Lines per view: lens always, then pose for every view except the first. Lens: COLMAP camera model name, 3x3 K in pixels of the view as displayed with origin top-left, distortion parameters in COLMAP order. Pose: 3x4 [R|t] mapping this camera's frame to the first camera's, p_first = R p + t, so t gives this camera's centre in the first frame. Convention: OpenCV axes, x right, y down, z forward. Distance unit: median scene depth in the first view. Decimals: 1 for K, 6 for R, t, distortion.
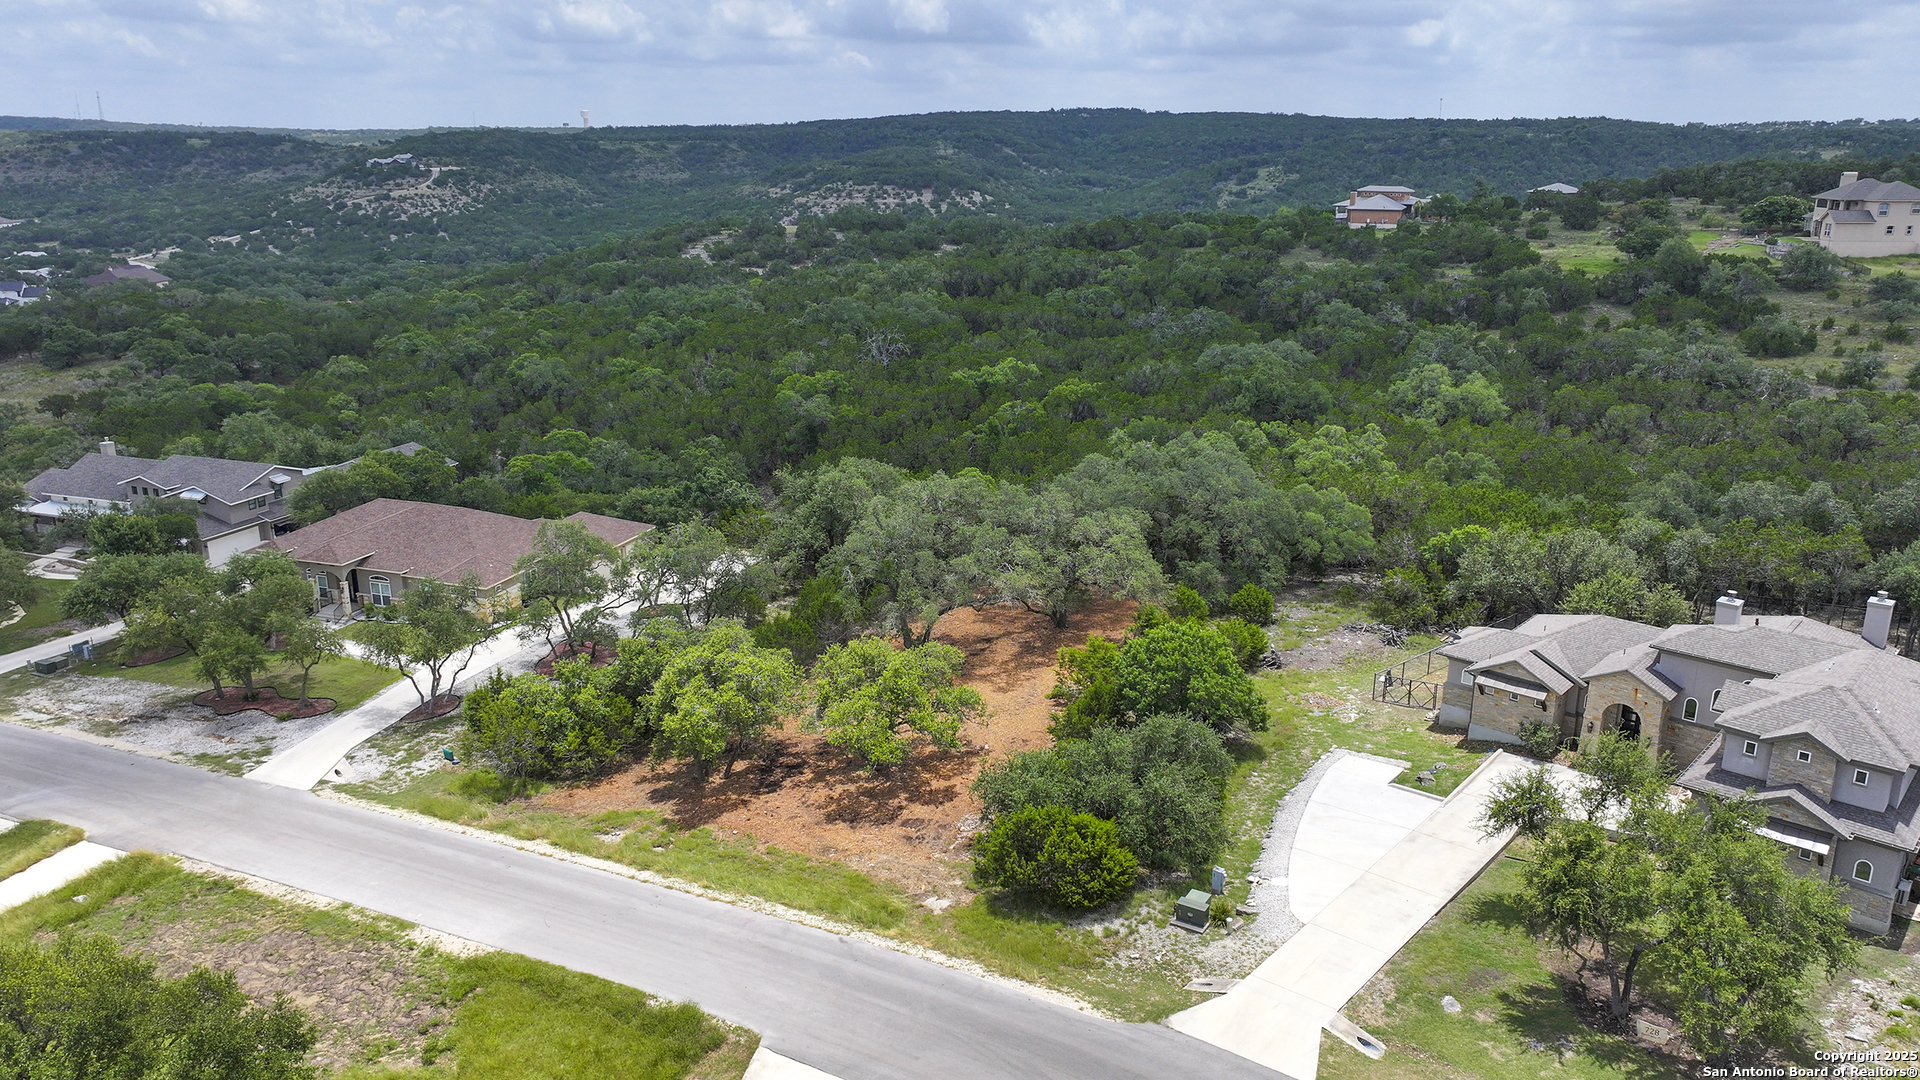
lens RADIAL K [[1339.9, 0, 962.3], [0, 1339.9, 538.4], [0, 0, 1]] dist [0.002437, 0.007825]
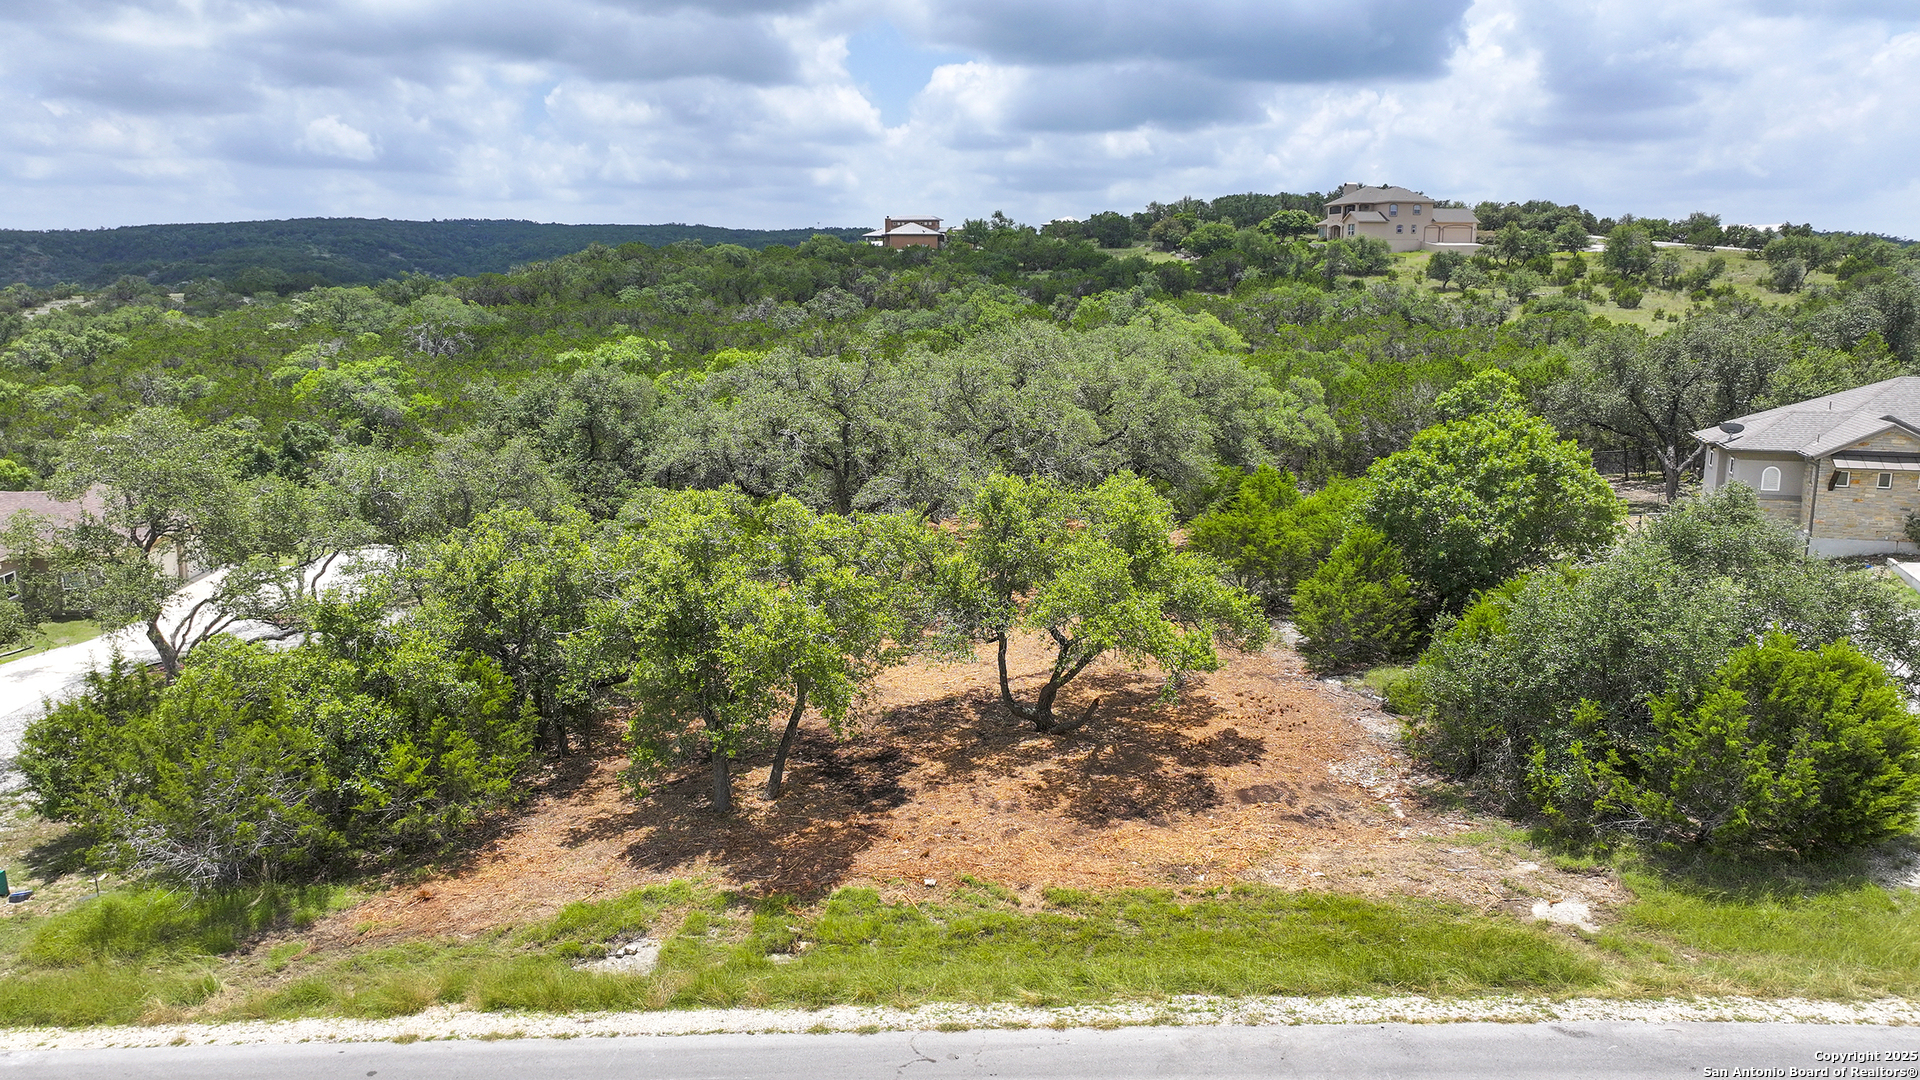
lens RADIAL K [[1345.8, 0, 960.0], [0, 1345.8, 540.0], [0, 0, 1]] dist [-0.000021, 0.011737]
pose [[0.904076, -0.084026, 0.419031, -0.275154], [0.121962, 0.990435, -0.064531, 0.118306], [-0.409601, 0.109446, 0.905676, 0.504762]]
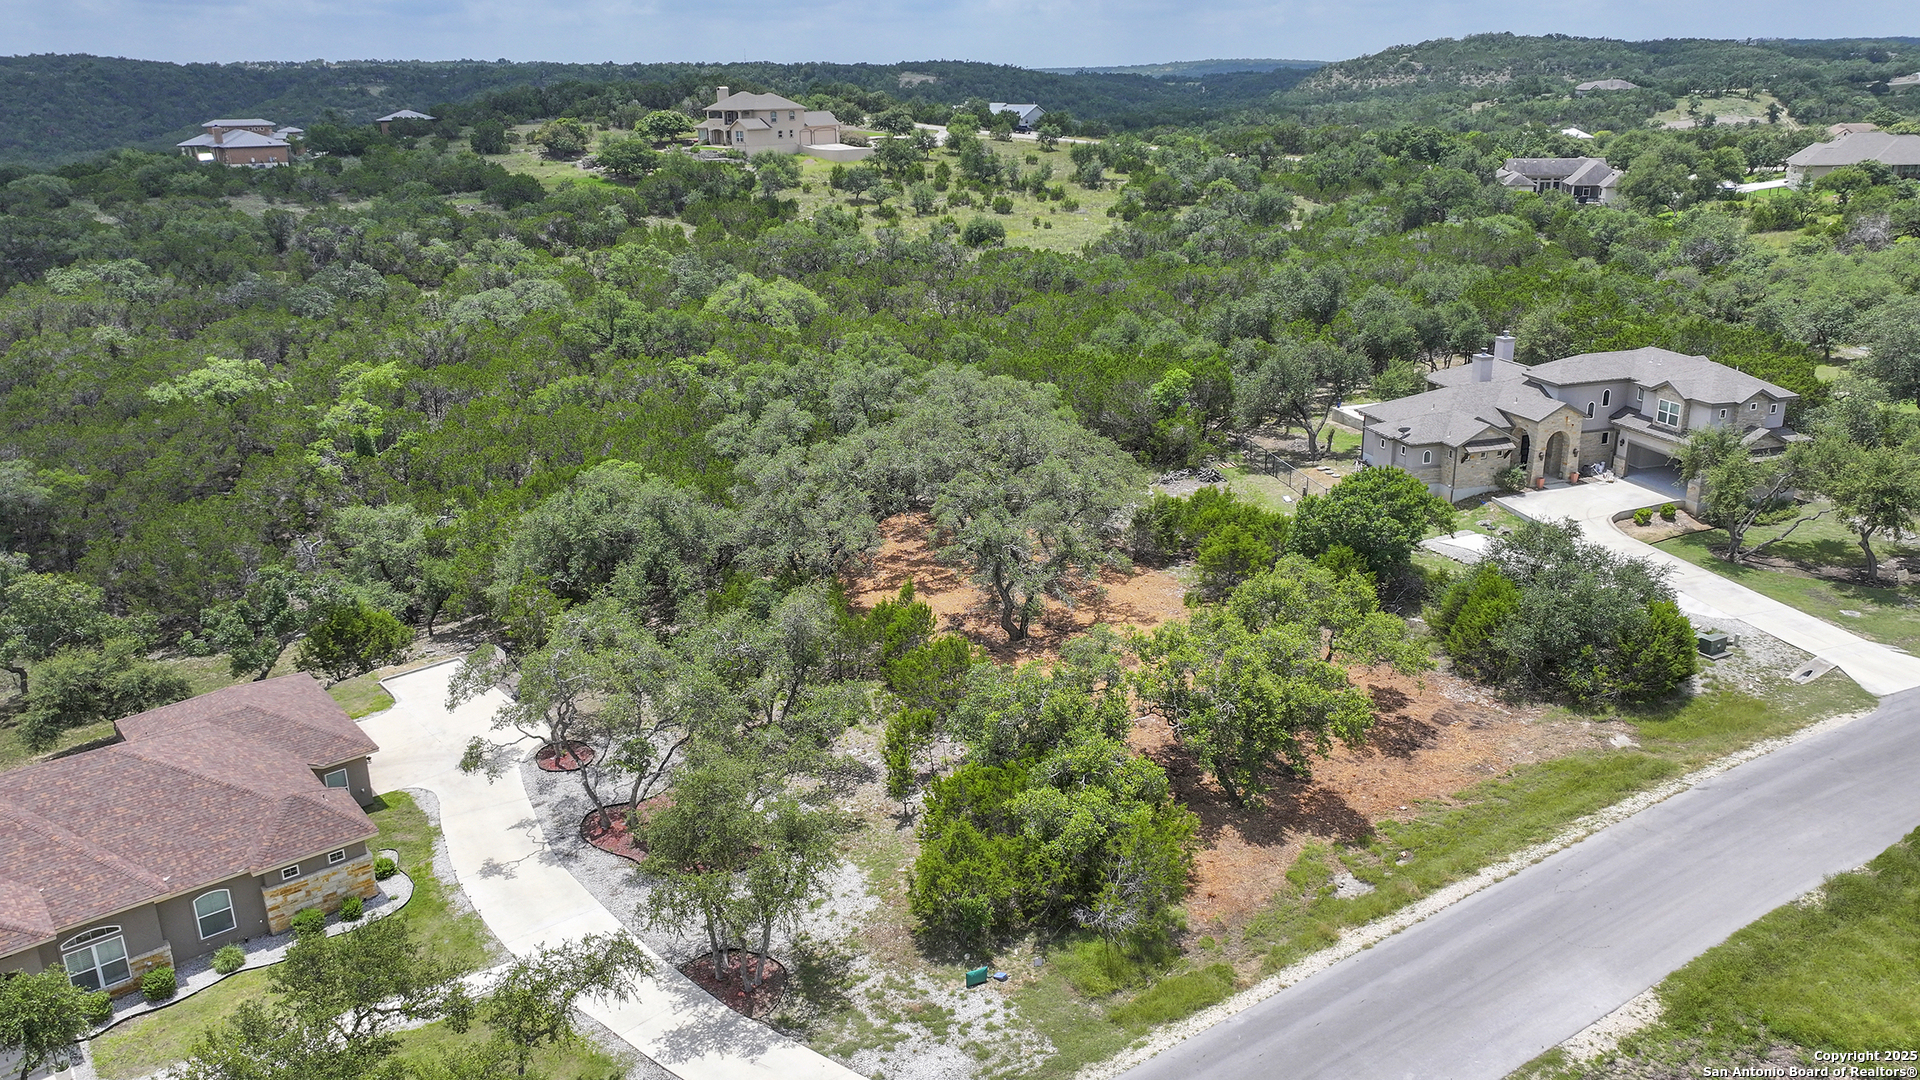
lens RADIAL K [[1380.9, 0, 964.2], [0, 1380.9, 540.0], [0, 0, 1]] dist [0.006013, 0.005075]
pose [[0.516308, -0.282315, 0.808532, -0.813940], [0.258895, 0.951382, 0.166870, -0.133848], [-0.816333, 0.123169, 0.564296, 0.596599]]
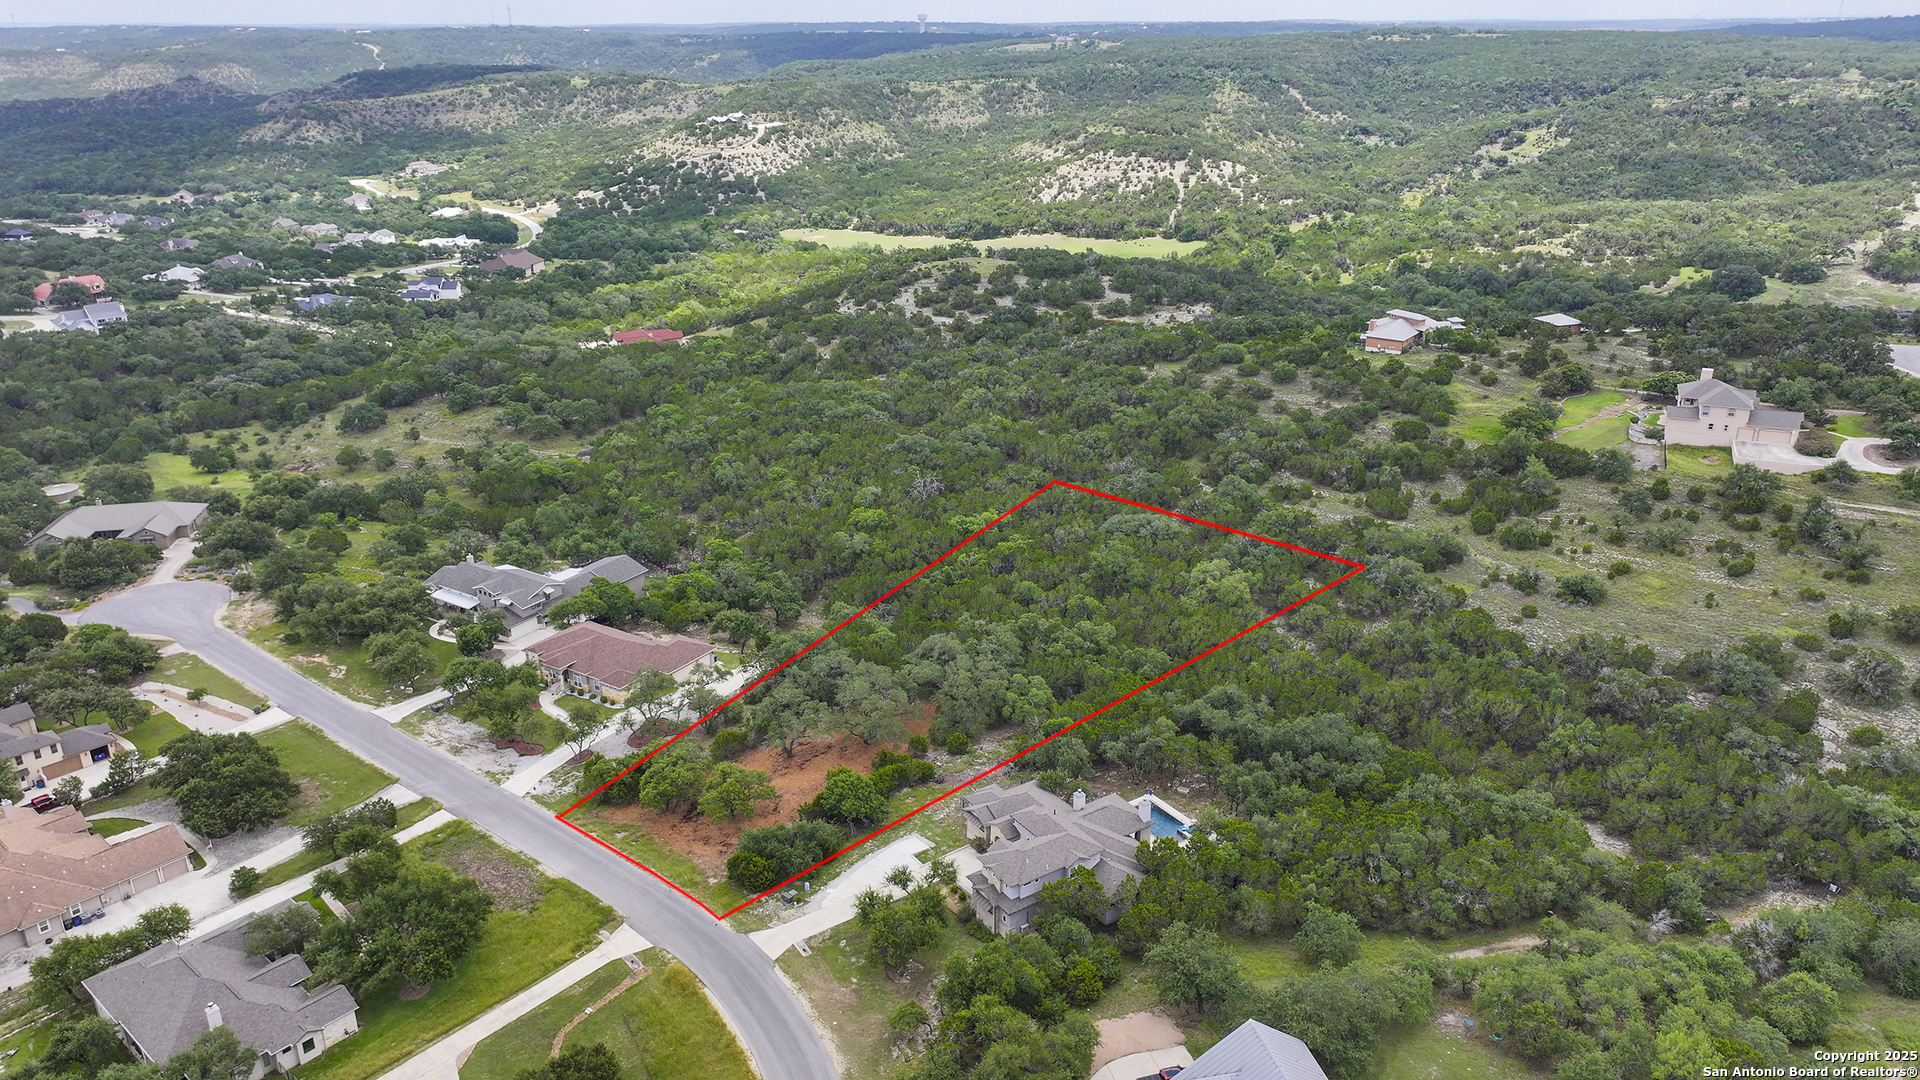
lens RADIAL K [[1339.9, 0, 962.3], [0, 1339.9, 538.4], [0, 0, 1]] dist [0.002437, 0.007825]
pose [[0.969159, 0.079278, -0.233335, 0.798077], [-0.057919, 0.993596, 0.097018, -0.541233], [0.239532, -0.080511, 0.967544, -1.109485]]
